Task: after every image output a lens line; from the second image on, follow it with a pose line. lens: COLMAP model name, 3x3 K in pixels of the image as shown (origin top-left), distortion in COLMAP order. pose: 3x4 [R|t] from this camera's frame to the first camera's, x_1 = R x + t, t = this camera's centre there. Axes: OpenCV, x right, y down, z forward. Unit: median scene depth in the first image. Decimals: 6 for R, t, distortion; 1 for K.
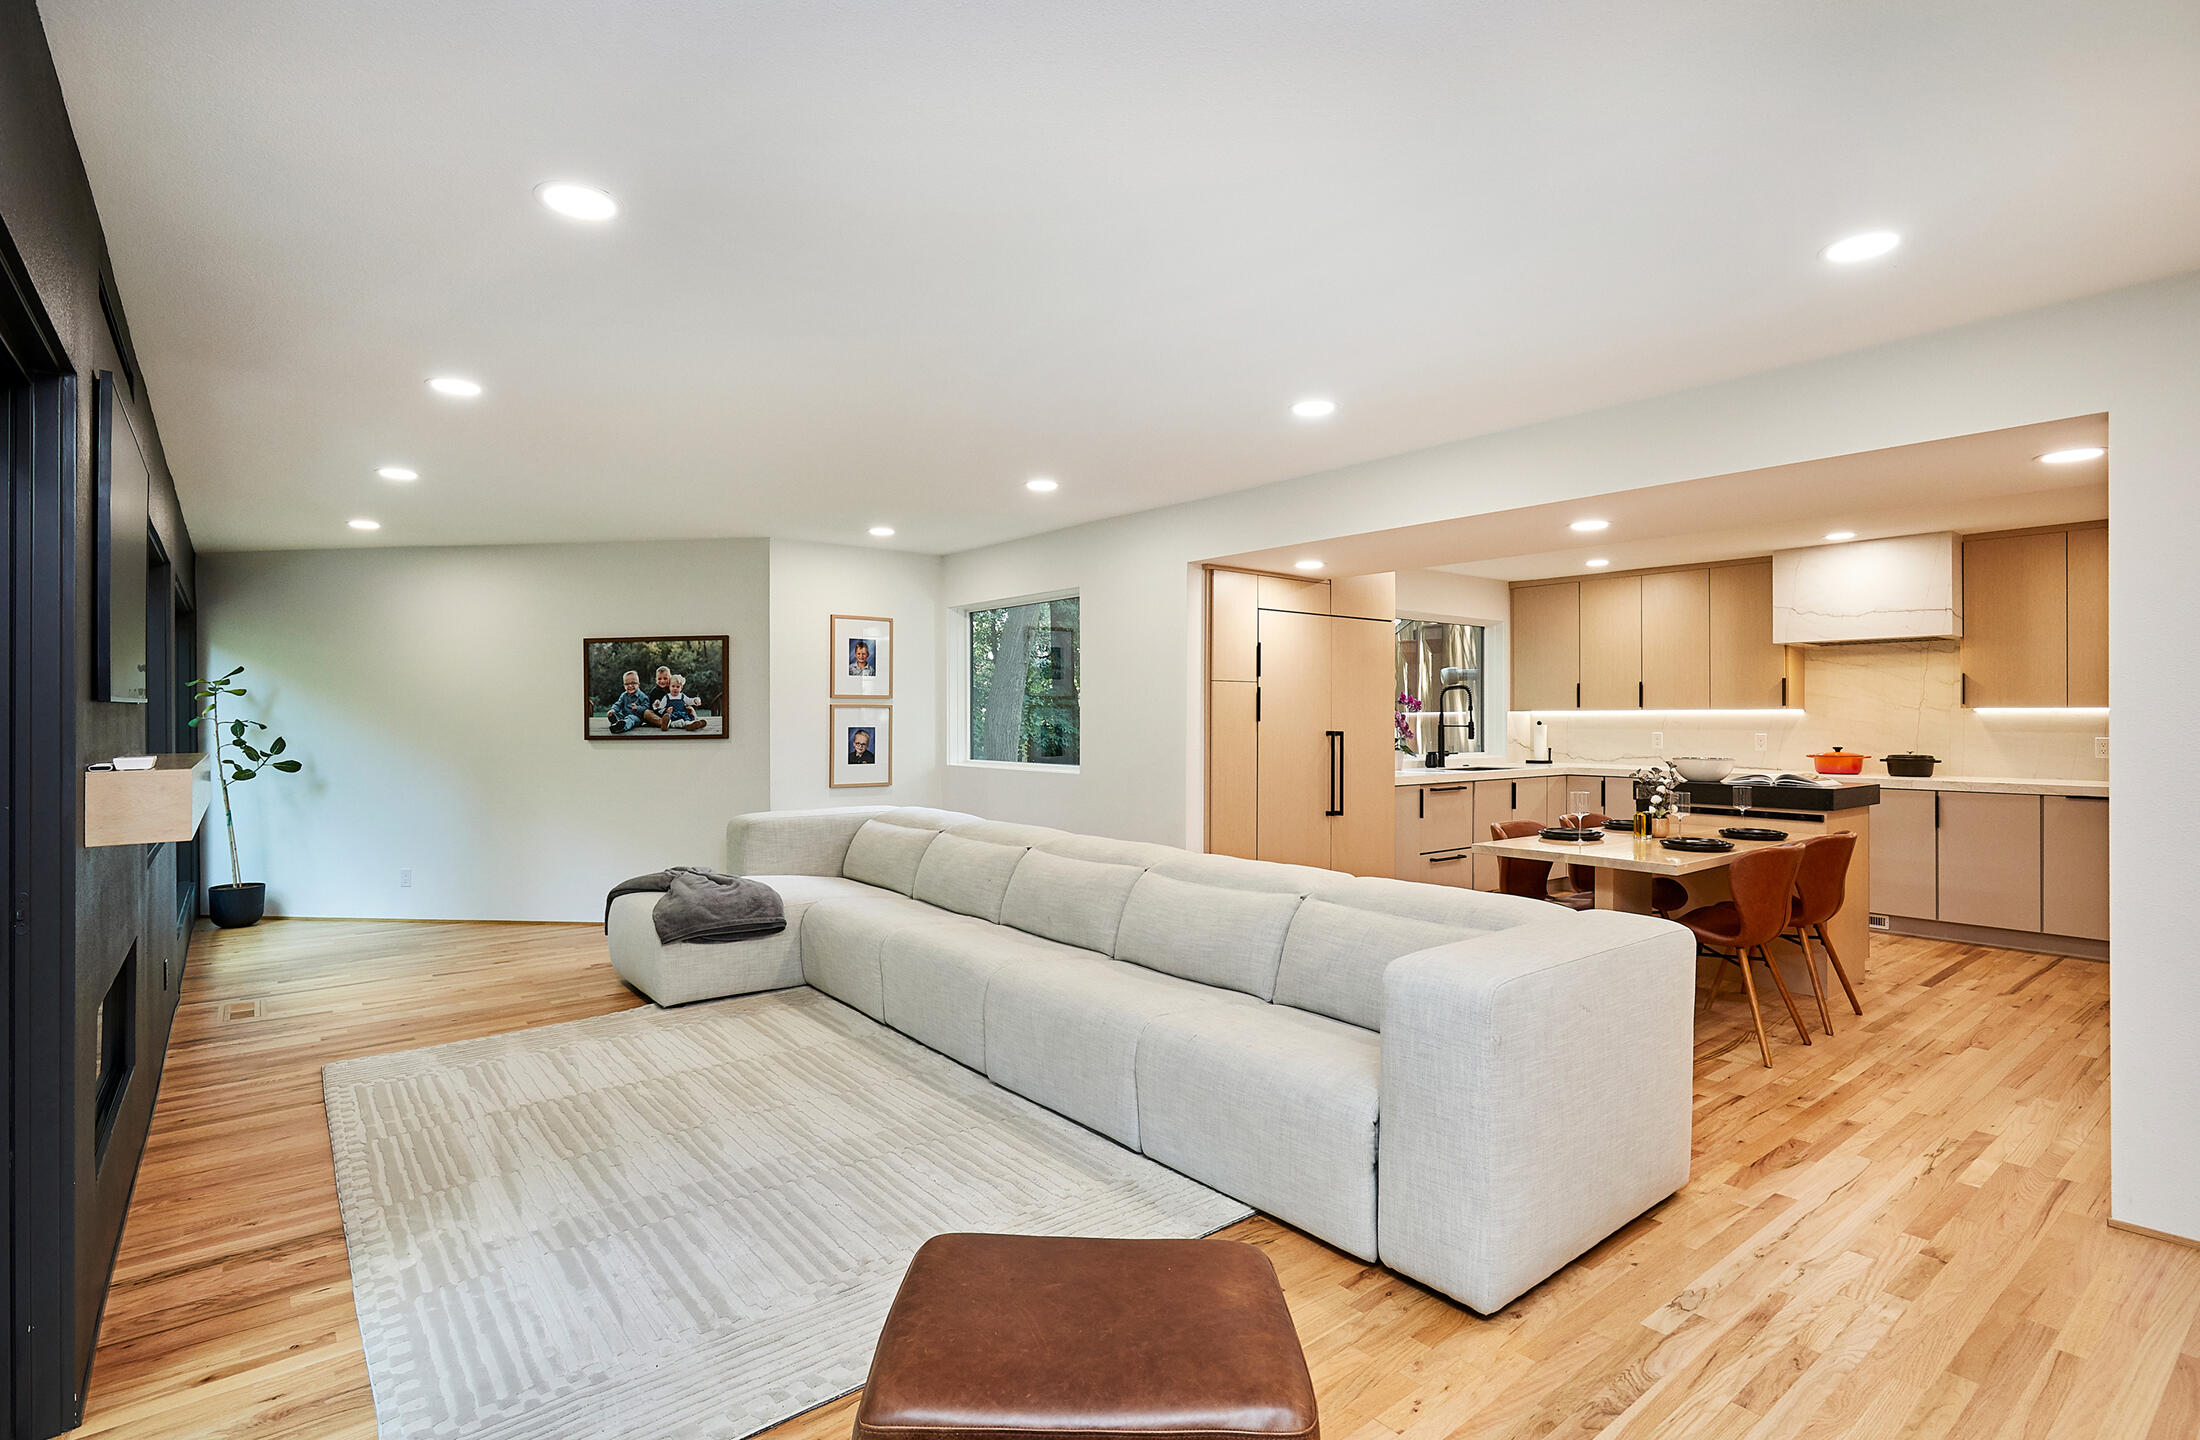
lens RADIAL K [[1059.9, 0, 1085.6], [0, 1059.9, 714.9], [0, 0, 1]] dist [-0.001314, 0.000147]
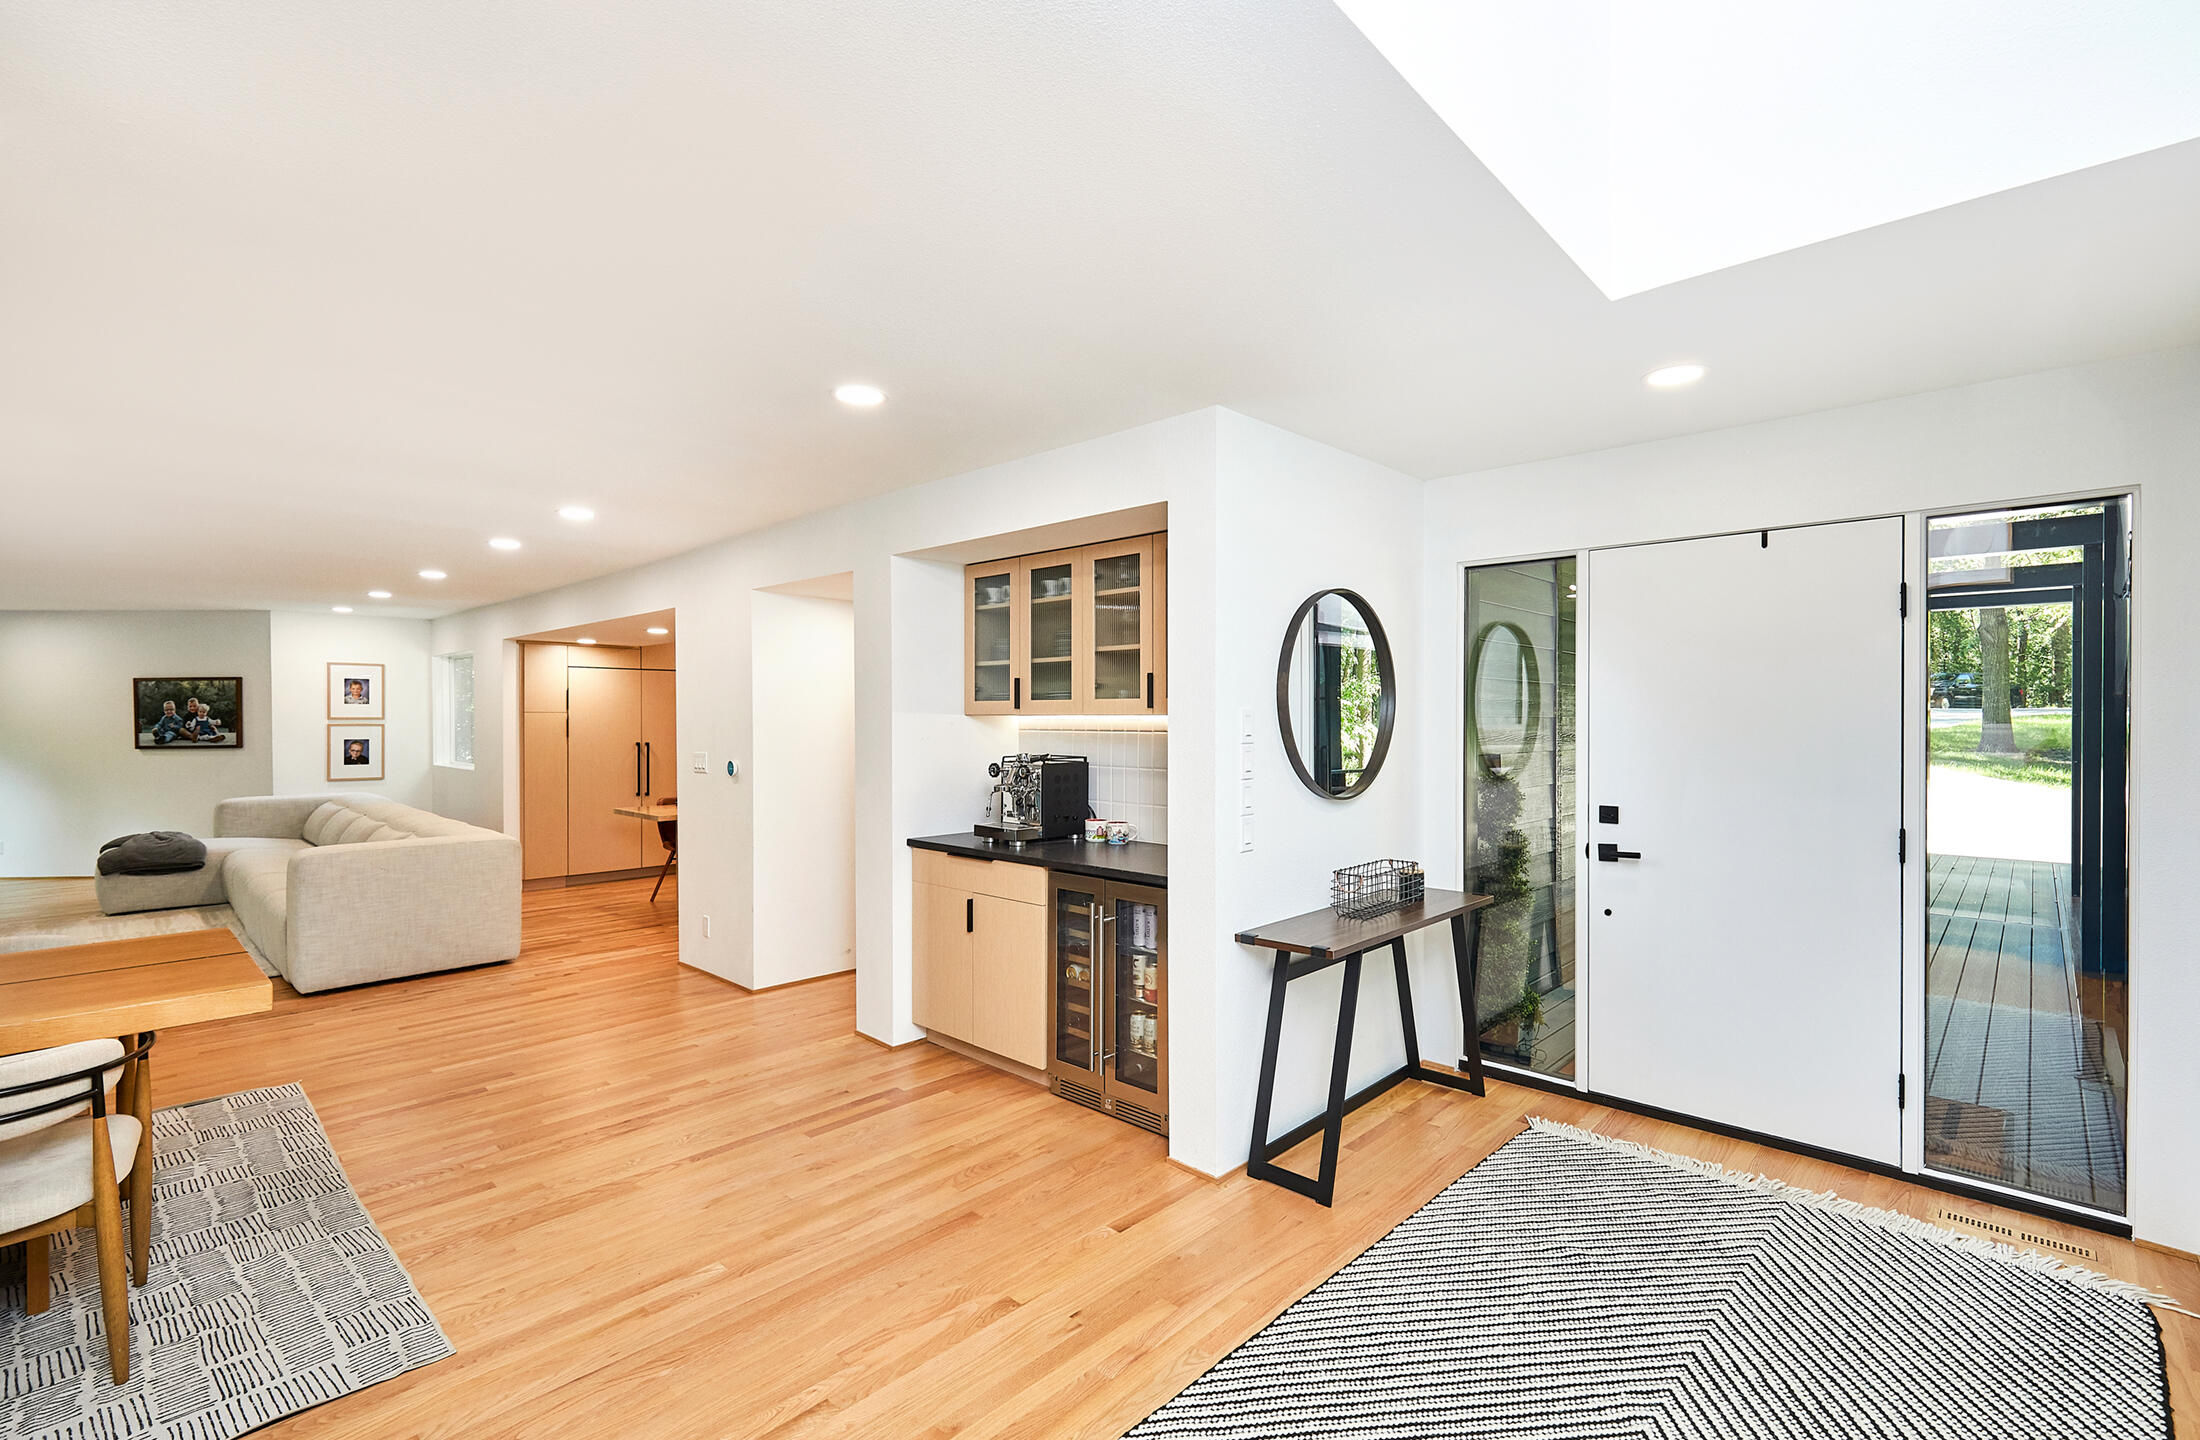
lens RADIAL K [[980.4, 0, 1117.5], [0, 980.4, 727.1], [0, 0, 1]] dist [0.001031, -0.000175]
pose [[0.987607, -0.002661, 0.156928, 0.621985], [0.001144, 0.999952, 0.009756, -0.017554], [-0.156946, -0.009456, 0.987562, -0.499905]]
